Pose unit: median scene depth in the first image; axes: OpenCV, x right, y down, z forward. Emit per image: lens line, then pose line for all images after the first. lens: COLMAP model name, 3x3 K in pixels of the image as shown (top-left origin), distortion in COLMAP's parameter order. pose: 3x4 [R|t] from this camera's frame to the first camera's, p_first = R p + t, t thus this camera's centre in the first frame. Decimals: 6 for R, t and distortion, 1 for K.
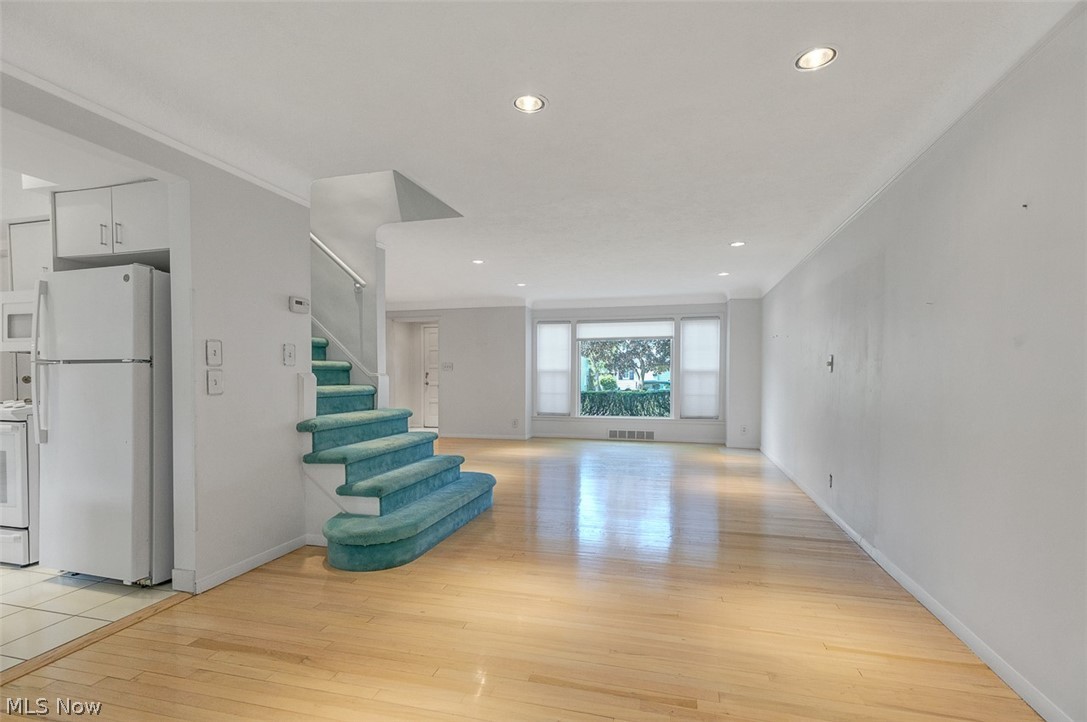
lens RADIAL K [[497.6, 0, 543.5], [0, 497.6, 361.0], [0, 0, 1]] dist [0.017112, -0.000076]
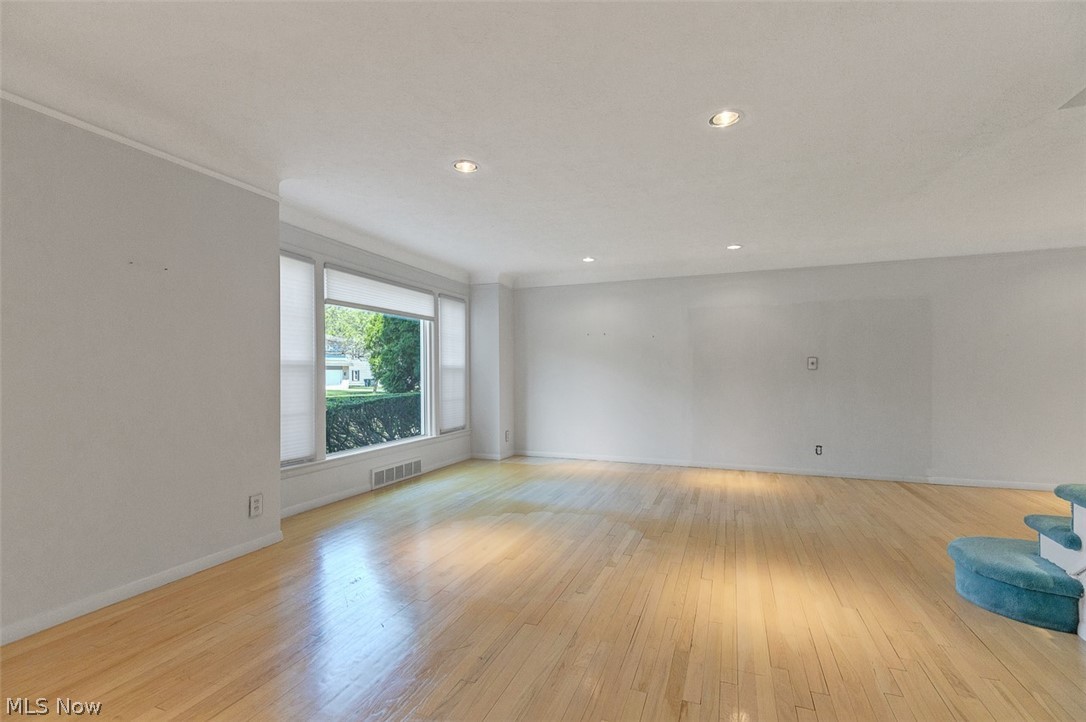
lens RADIAL K [[497.1, 0, 543.0], [0, 497.1, 361.0], [0, 0, 1]] dist [0.017112, -0.000076]
pose [[0.102799, 0.023700, 0.994420, -0.415559], [-0.023240, 0.999500, -0.021419, 0.022465], [-0.994431, -0.020909, 0.103298, 0.776795]]
